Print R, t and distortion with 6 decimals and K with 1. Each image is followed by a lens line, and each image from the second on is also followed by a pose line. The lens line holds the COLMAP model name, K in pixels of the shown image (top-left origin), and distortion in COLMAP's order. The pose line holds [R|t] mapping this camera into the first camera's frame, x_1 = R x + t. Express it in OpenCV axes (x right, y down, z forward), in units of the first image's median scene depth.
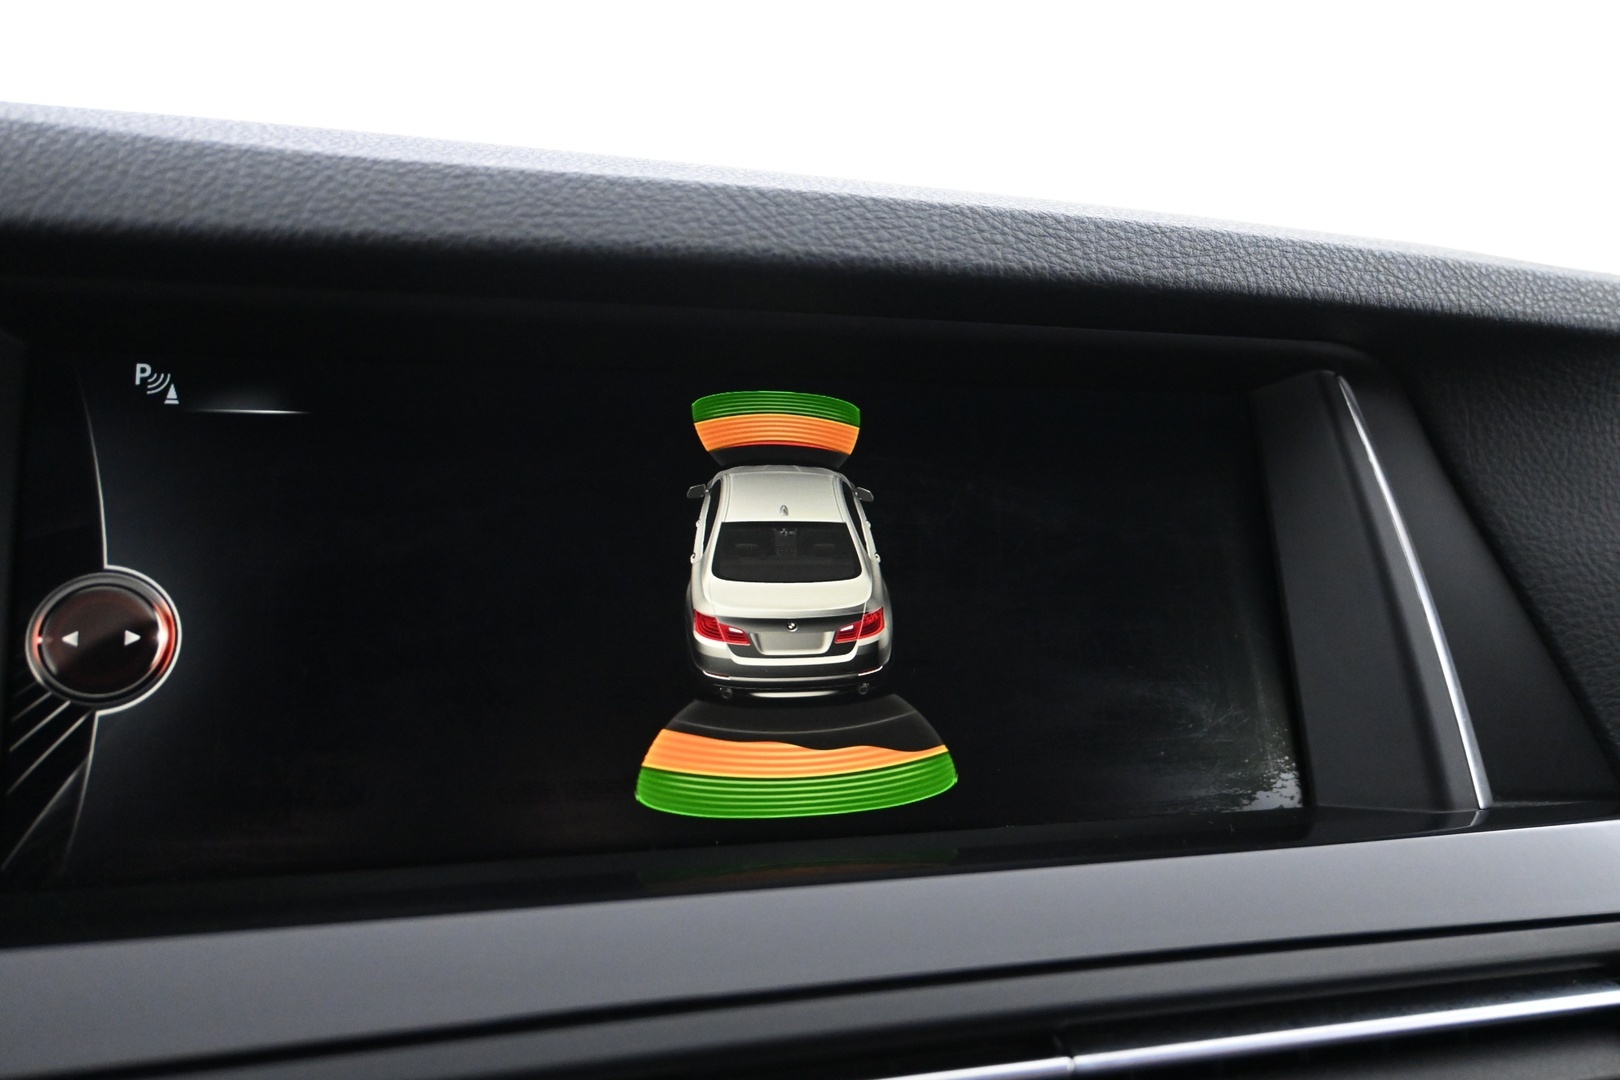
lens RADIAL K [[1345.1, 0, 810.8], [0, 1345.1, 542.1], [0, 0, 1]] dist [0.016007, 0.014370]
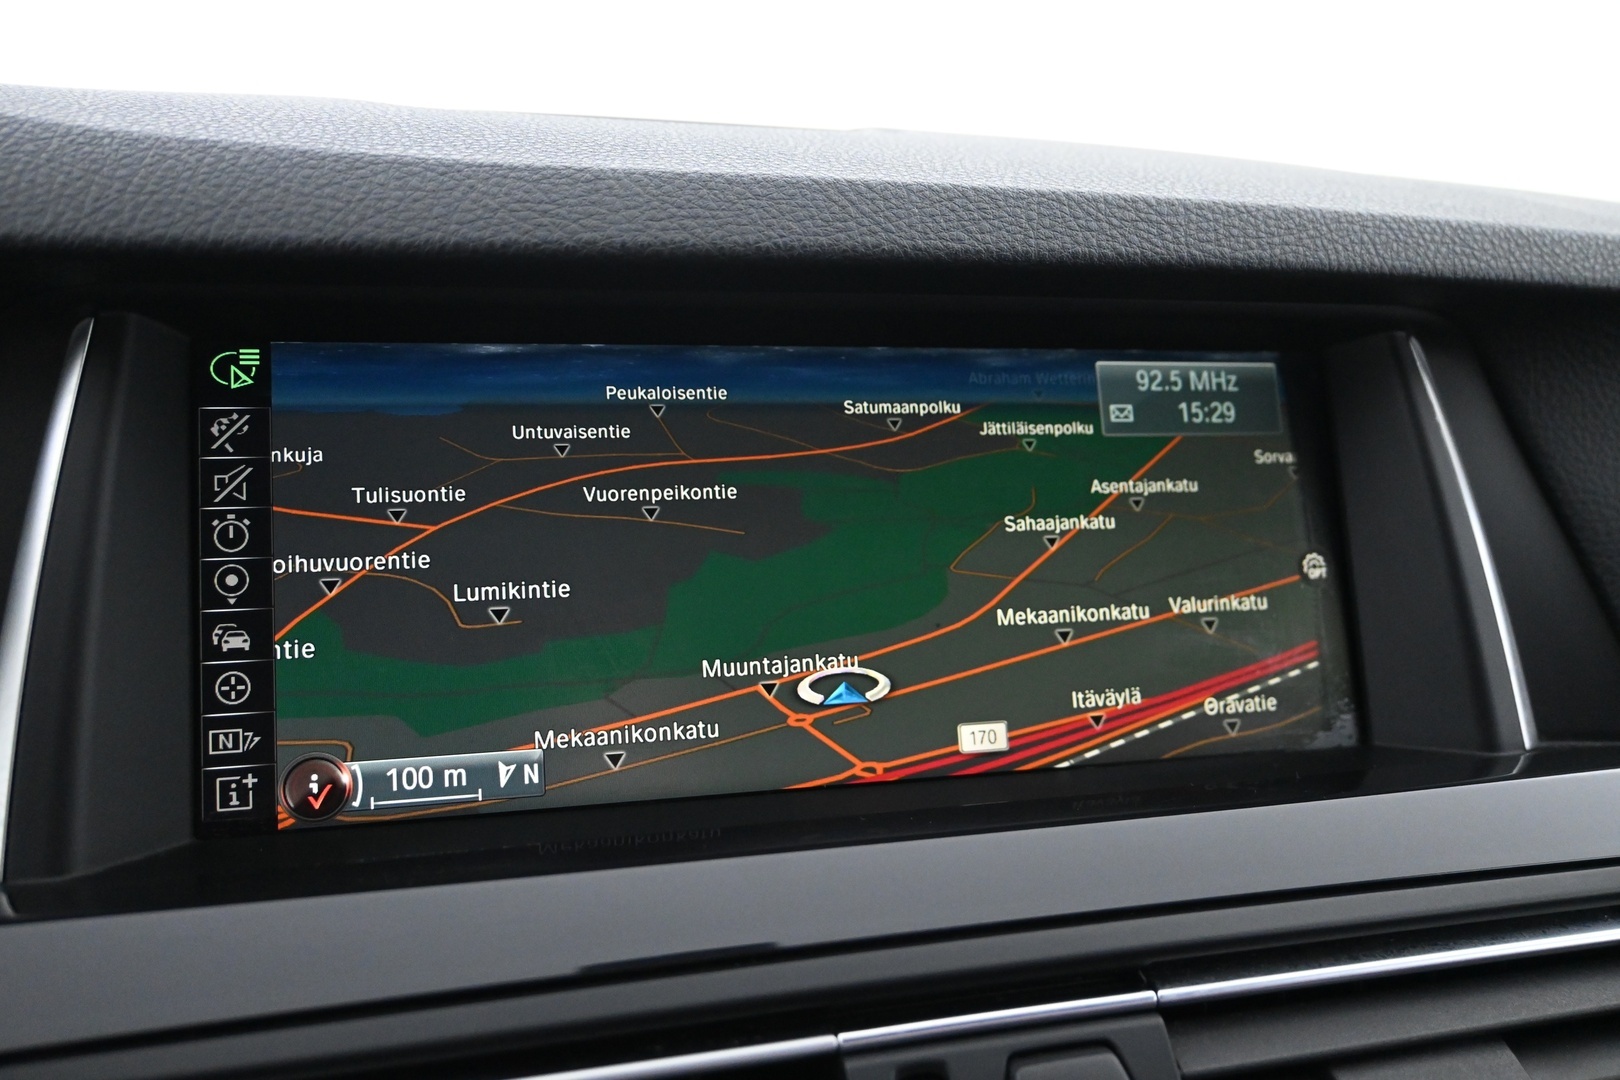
lens RADIAL K [[1393.6, 0, 811.5], [0, 1393.6, 535.1], [0, 0, 1]] dist [0.009501, 0.016410]
pose [[0.999933, -0.000092, -0.011552, -0.068038], [0.001271, 0.994770, 0.102128, -0.098173], [0.011482, -0.102136, 0.994704, -0.107530]]
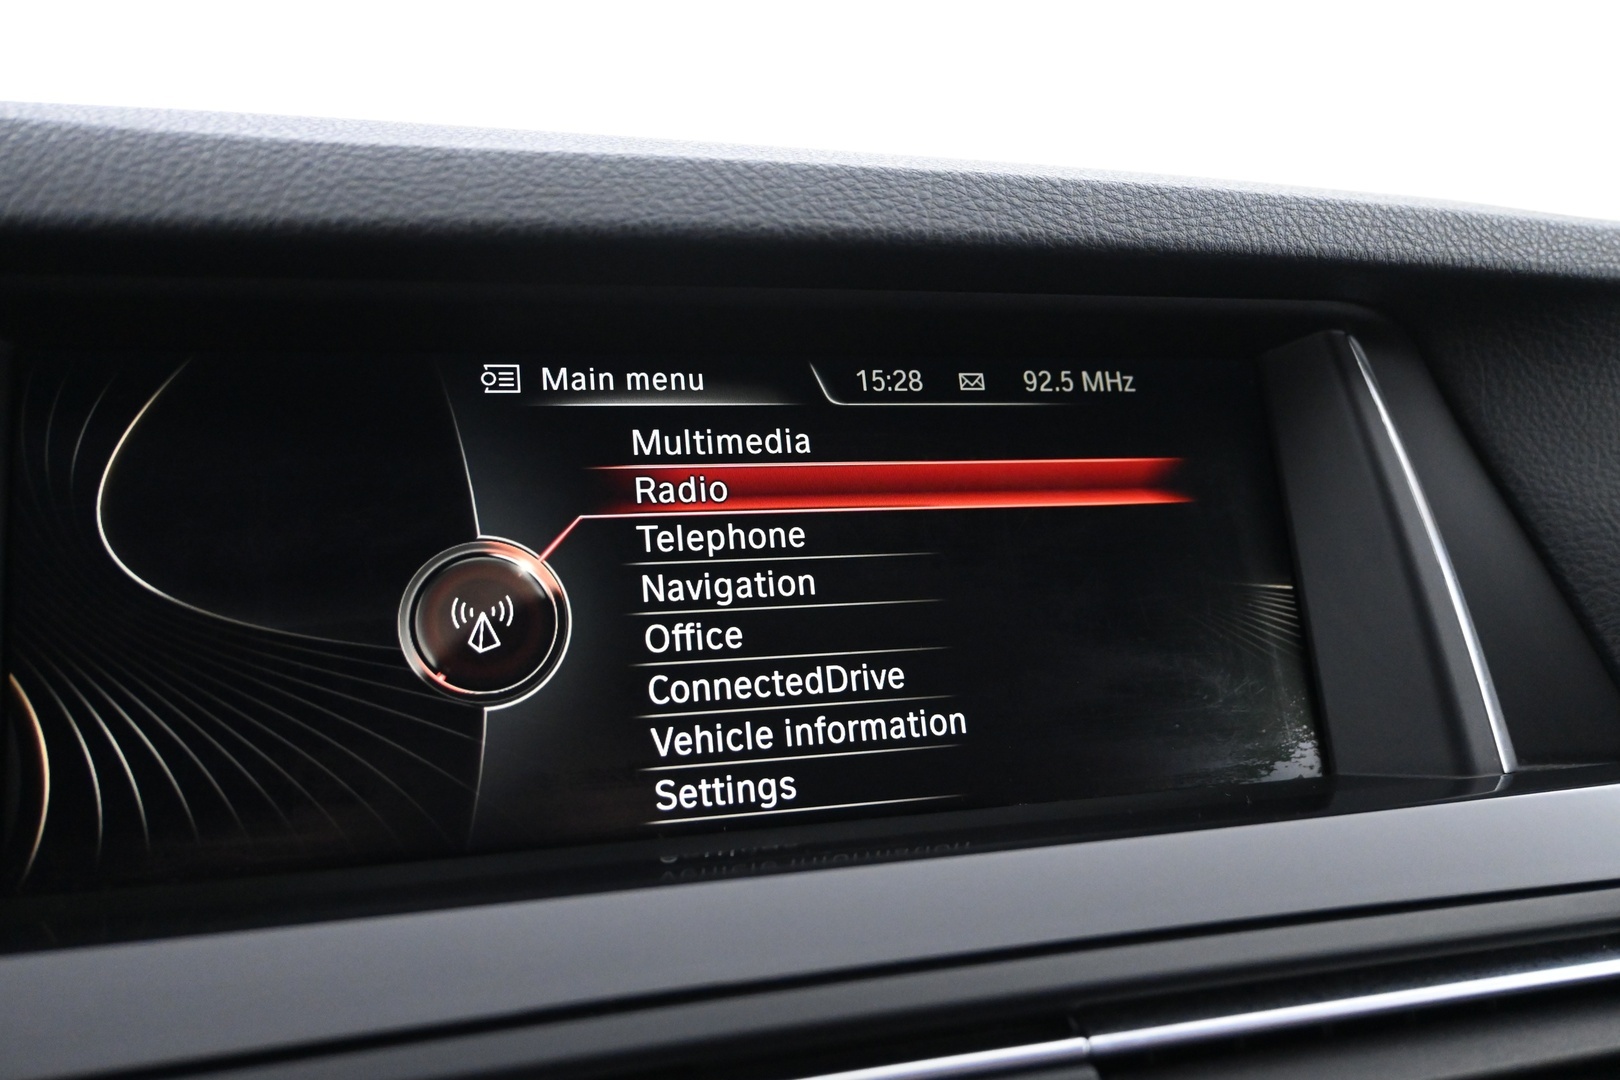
lens RADIAL K [[1345.1, 0, 811.6], [0, 1345.1, 540.9], [0, 0, 1]] dist [0.016007, 0.014370]
pose [[0.999421, -0.029894, -0.016278, 0.016644], [0.030085, 0.999480, 0.011613, 0.003006], [0.015923, -0.012096, 0.999800, 0.017434]]
